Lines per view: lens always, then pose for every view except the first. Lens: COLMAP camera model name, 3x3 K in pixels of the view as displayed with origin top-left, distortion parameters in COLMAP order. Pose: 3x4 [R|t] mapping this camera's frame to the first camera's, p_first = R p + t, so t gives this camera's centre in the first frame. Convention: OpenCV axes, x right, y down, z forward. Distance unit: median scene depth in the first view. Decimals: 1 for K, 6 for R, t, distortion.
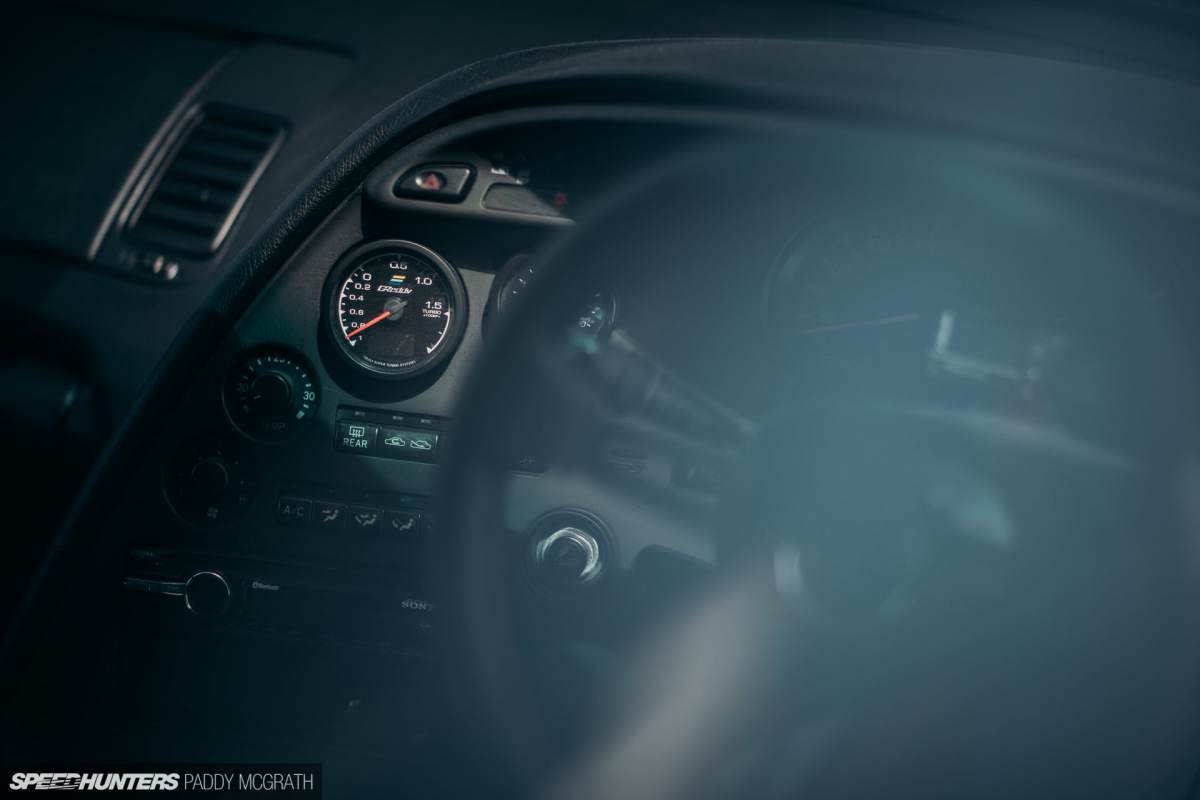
lens RADIAL K [[2936.0, 0, 599.5], [0, 2936.0, 399.3], [0, 0, 1]] dist [-0.279829, 0.000000]
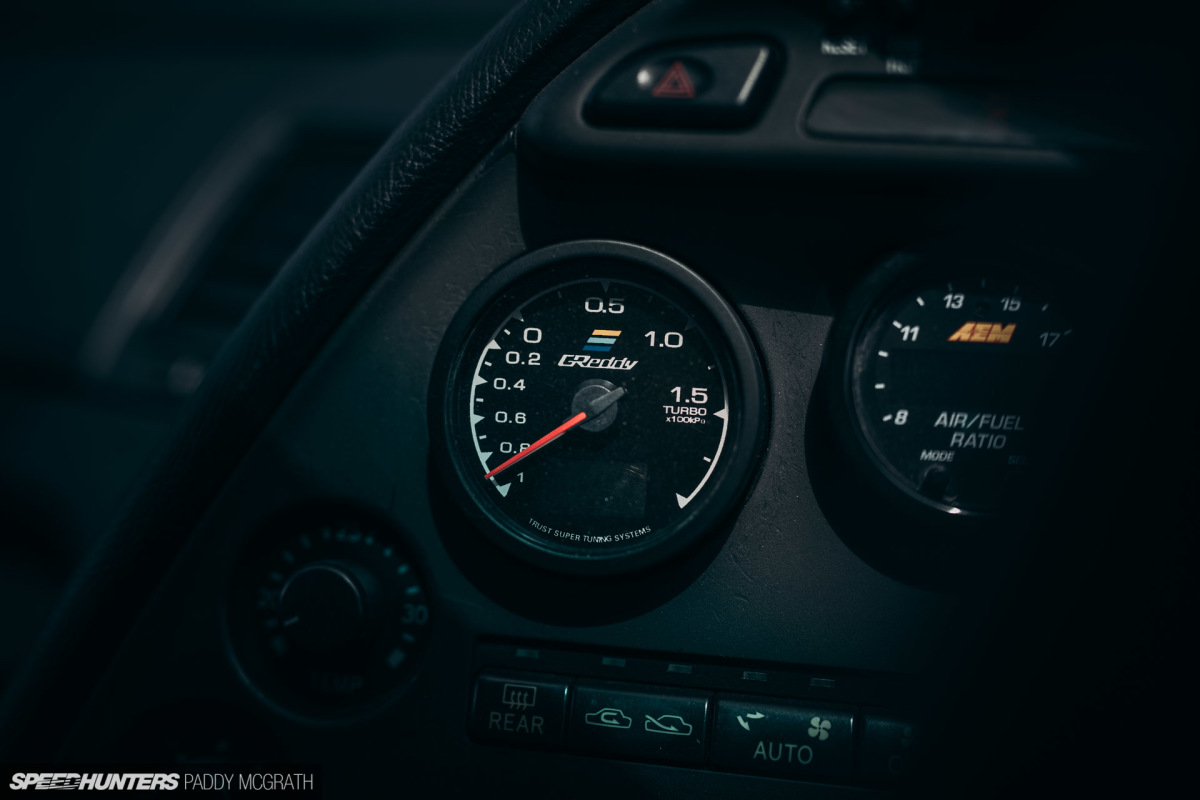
lens RADIAL K [[1767.1, 0, 604.7], [0, 1767.1, 404.2], [0, 0, 1]] dist [0.008368, 0.000000]
pose [[0.994942, -0.035548, -0.093949, -0.044657], [0.025812, 0.994358, -0.102886, -0.004646], [0.097076, 0.099941, 0.990246, 0.743586]]
